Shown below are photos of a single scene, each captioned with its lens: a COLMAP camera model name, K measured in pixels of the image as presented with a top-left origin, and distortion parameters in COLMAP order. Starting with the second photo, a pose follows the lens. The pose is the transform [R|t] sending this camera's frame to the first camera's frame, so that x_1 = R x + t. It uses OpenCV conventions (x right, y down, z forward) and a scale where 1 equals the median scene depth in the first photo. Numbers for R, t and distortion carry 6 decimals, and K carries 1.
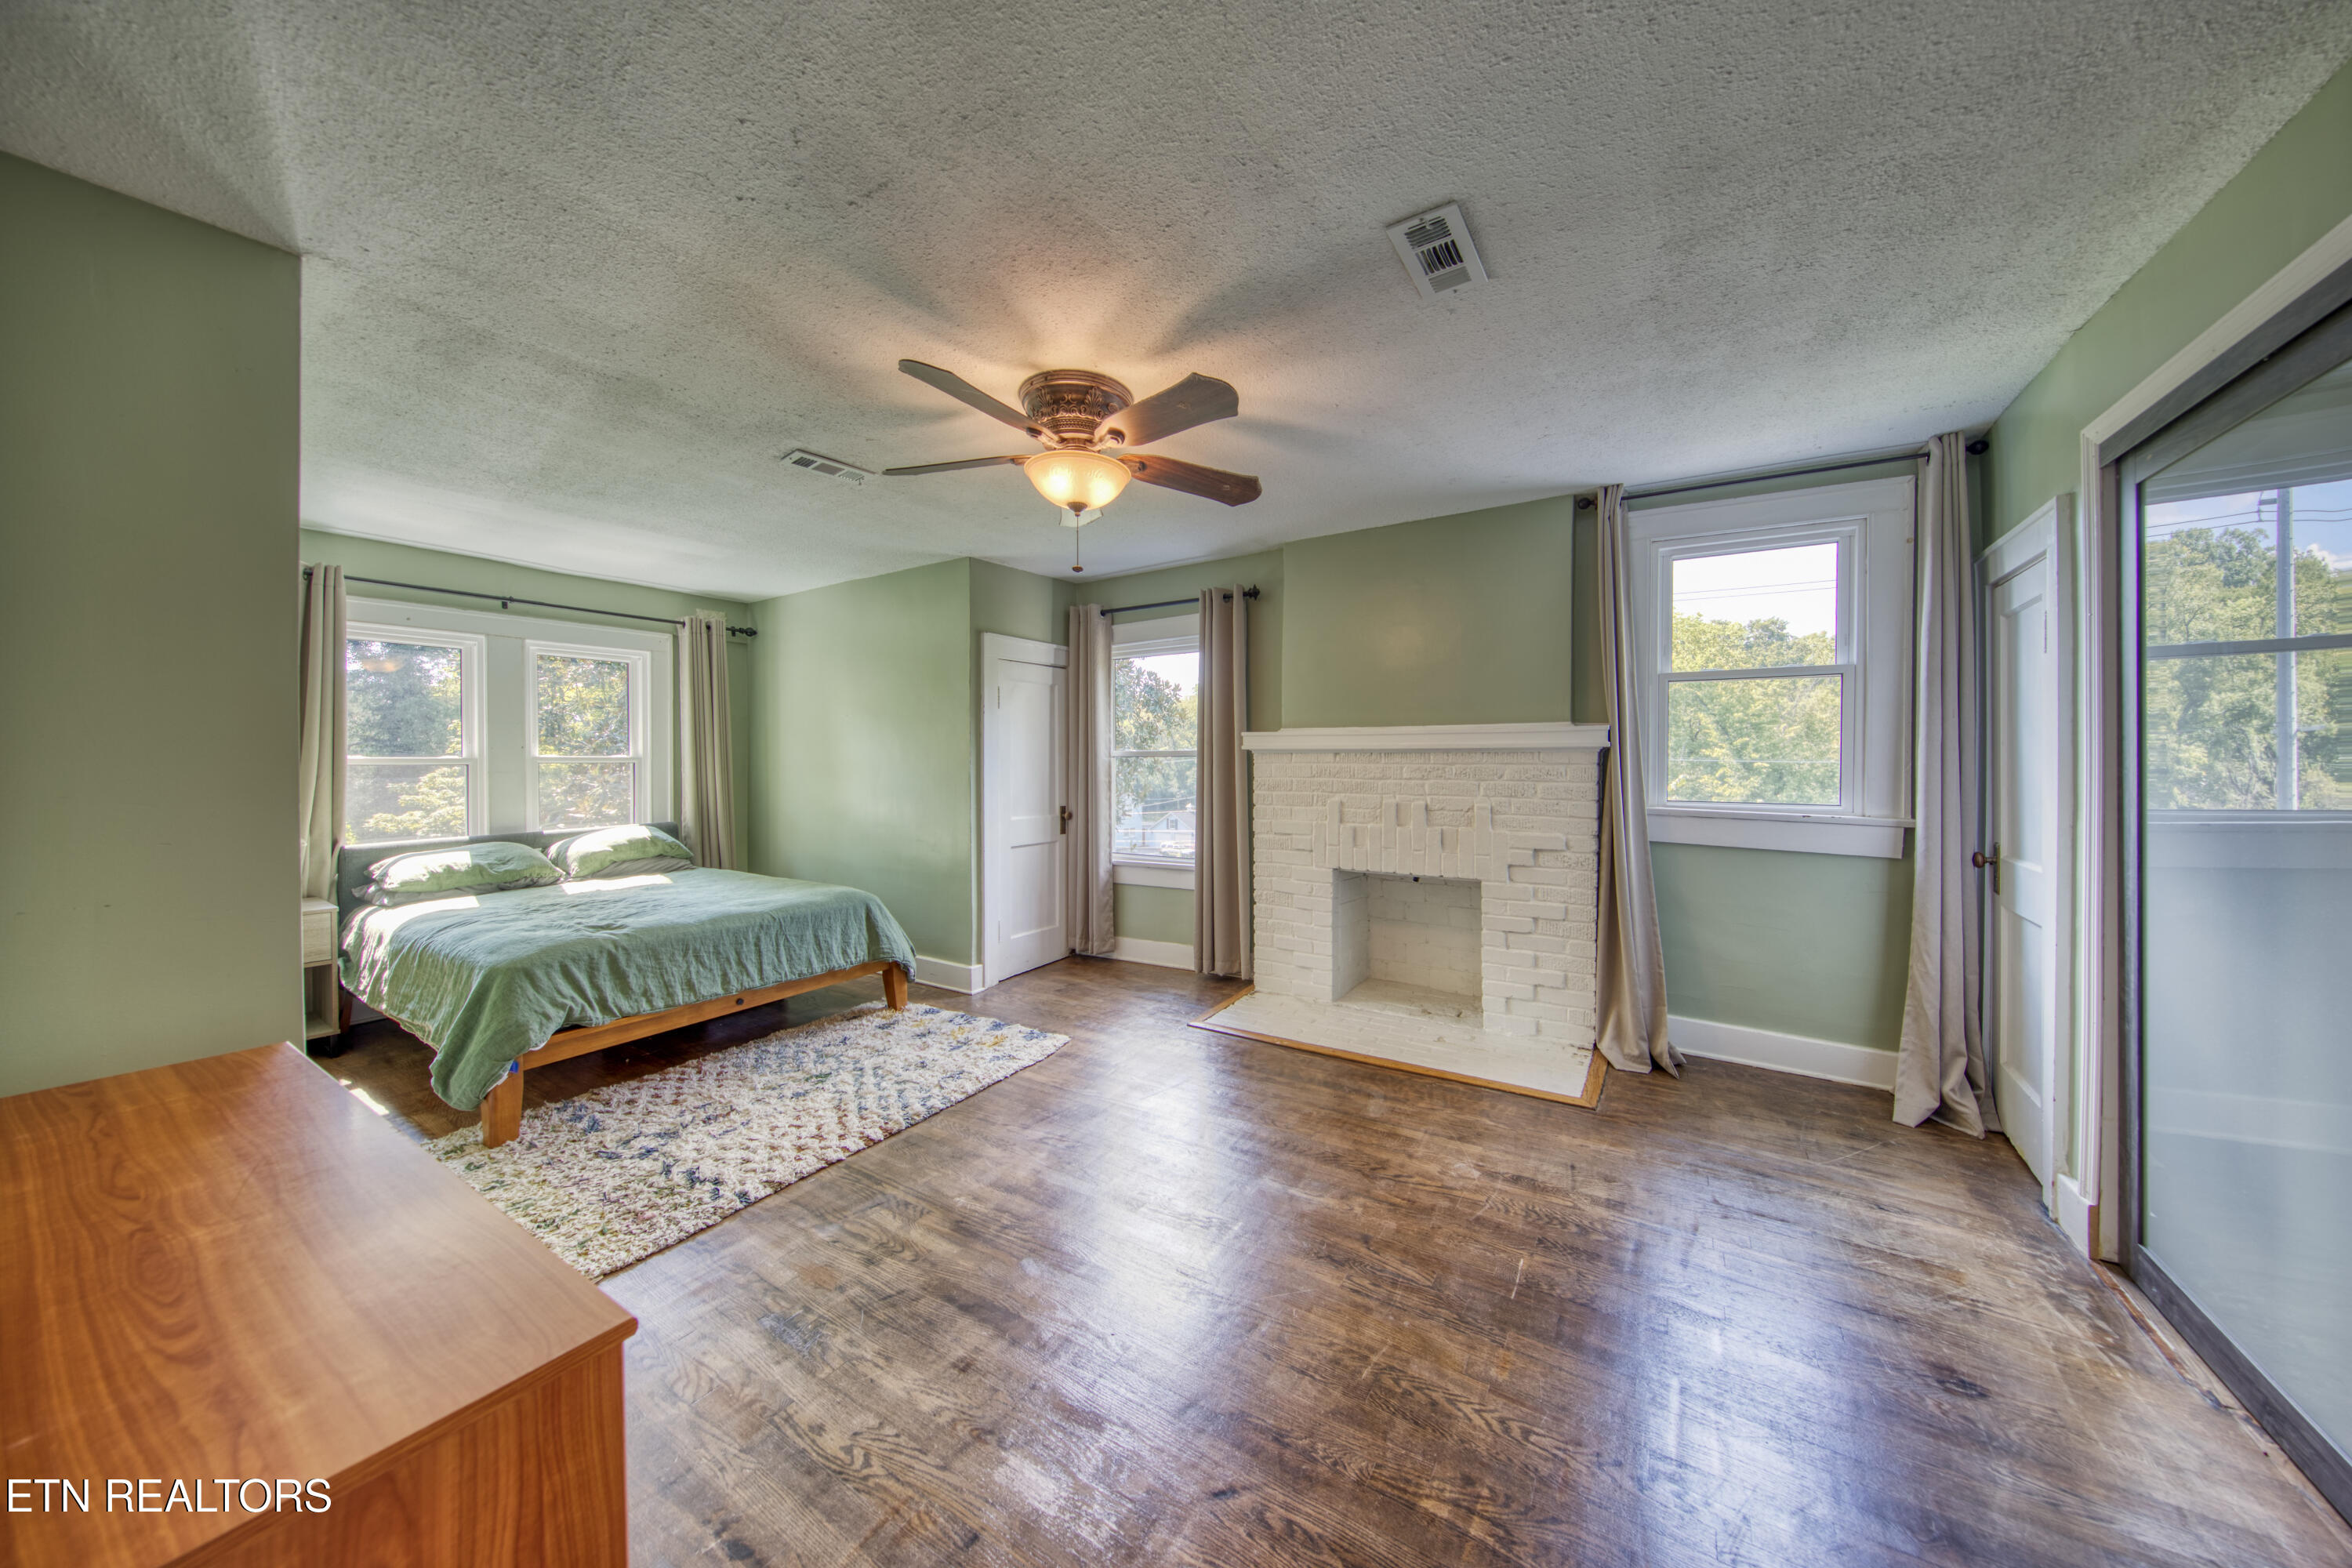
lens RADIAL K [[761.1, 0, 1184.0], [0, 761.1, 771.6], [0, 0, 1]] dist [-0.001473, -0.000284]
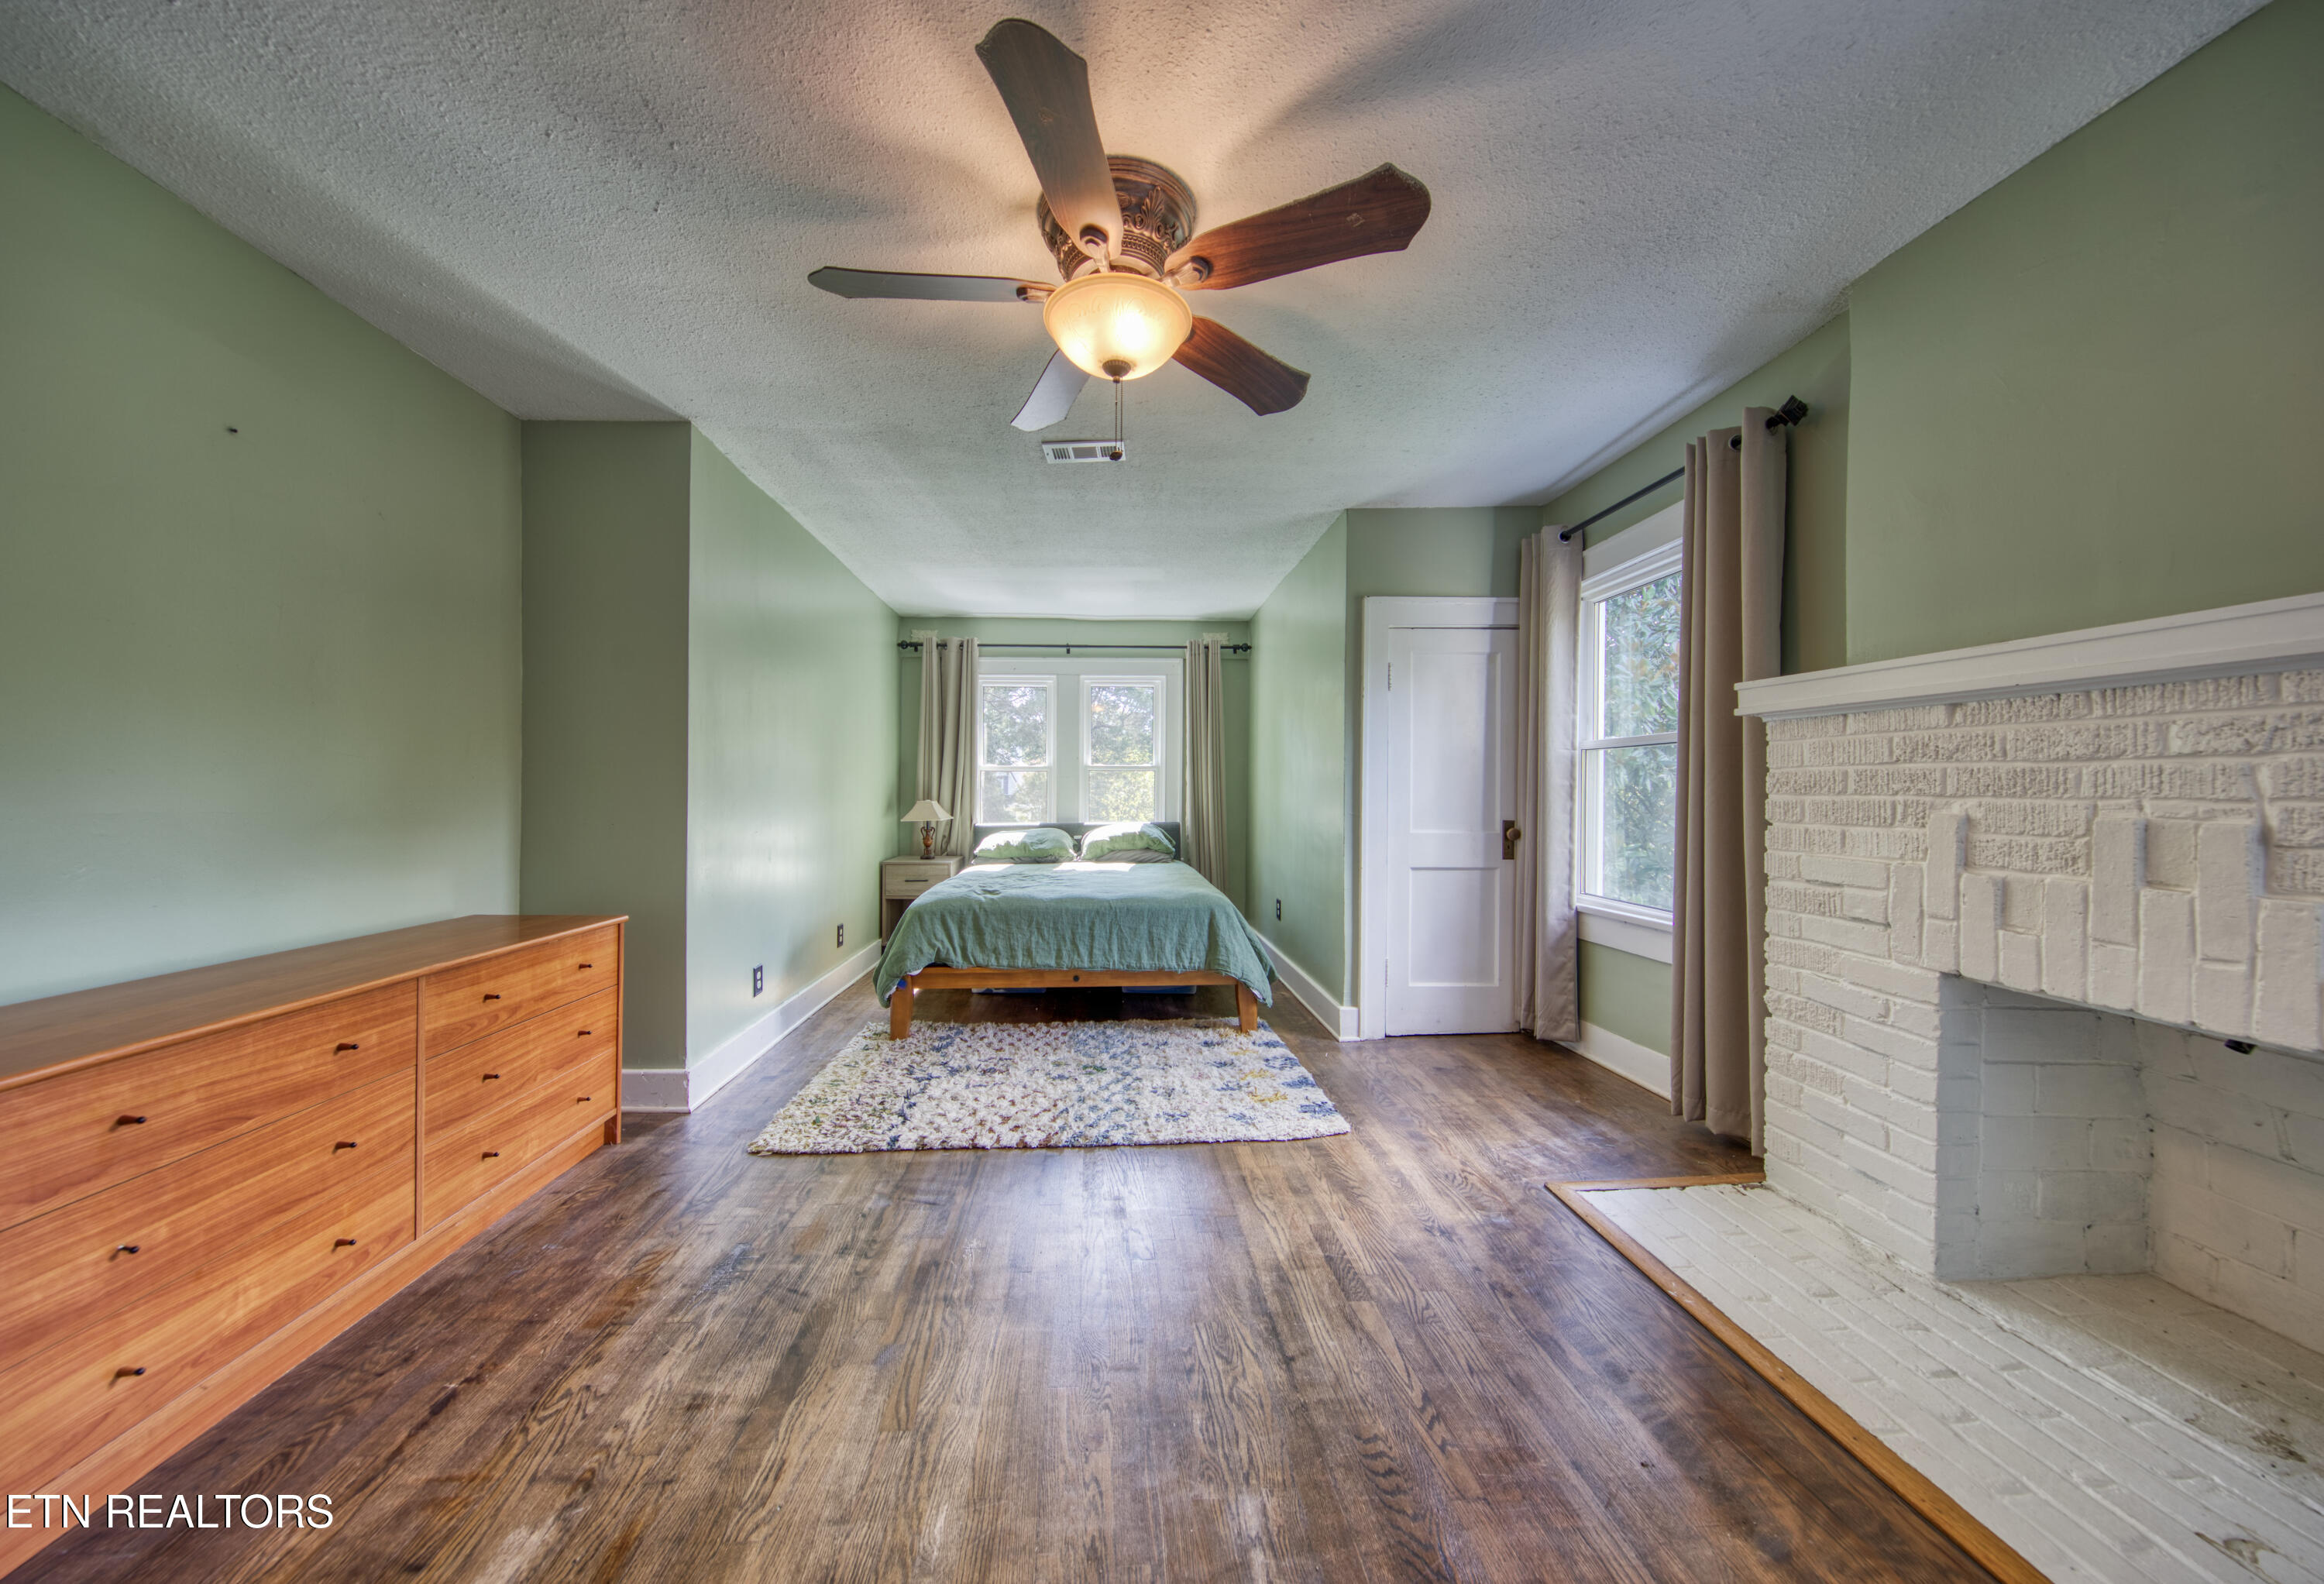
lens RADIAL K [[758.6, 0, 1124.6], [0, 758.6, 793.3], [0, 0, 1]] dist [-0.001474, -0.000530]
pose [[0.569467, 0.007692, -0.821978, 0.308112], [-0.016194, 0.999867, -0.001862, 0.037264], [0.821855, 0.014371, 0.569516, 0.404123]]
